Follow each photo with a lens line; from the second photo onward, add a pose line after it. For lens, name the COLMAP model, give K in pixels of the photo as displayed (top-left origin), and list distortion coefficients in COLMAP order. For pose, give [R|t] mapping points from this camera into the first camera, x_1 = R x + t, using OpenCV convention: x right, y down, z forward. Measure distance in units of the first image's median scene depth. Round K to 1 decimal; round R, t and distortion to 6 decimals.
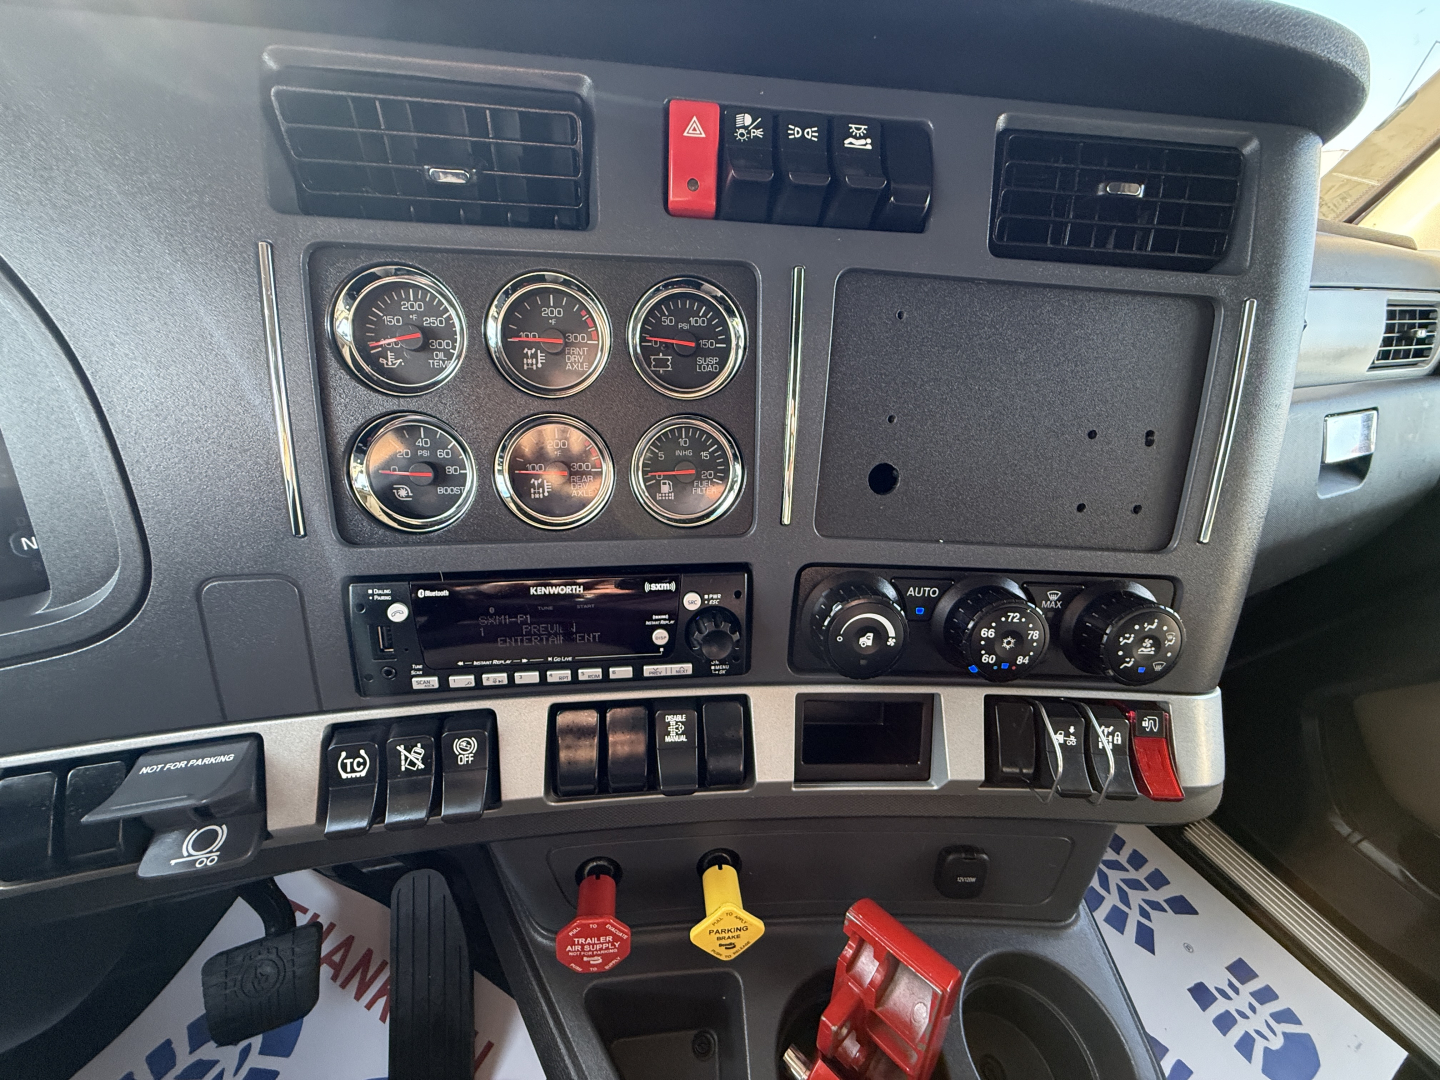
lens RADIAL K [[580.3, 0, 711.1], [0, 580.3, 540.3], [0, 0, 1]] dist [0.002697, 0.000565]
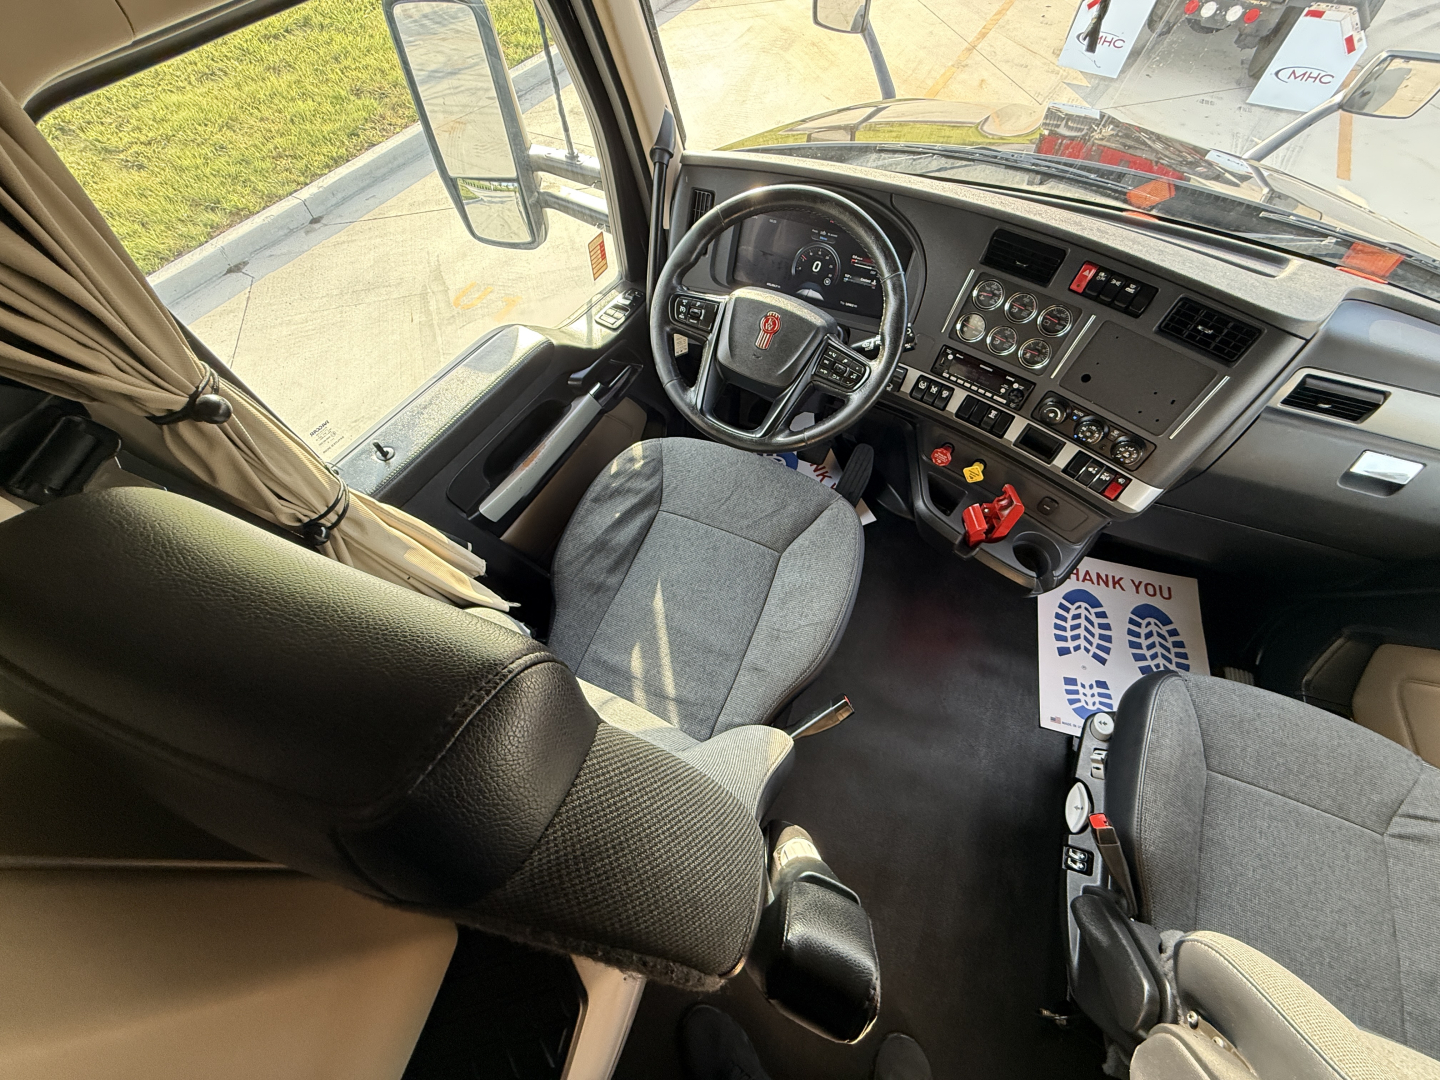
lens RADIAL K [[580.3, 0, 711.1], [0, 580.3, 540.3], [0, 0, 1]] dist [0.002697, 0.000565]
pose [[0.725497, 0.556214, -0.405314, 0.646865], [-0.358929, 0.808283, 0.466743, -0.144140], [0.587217, -0.193142, 0.786048, -3.506411]]
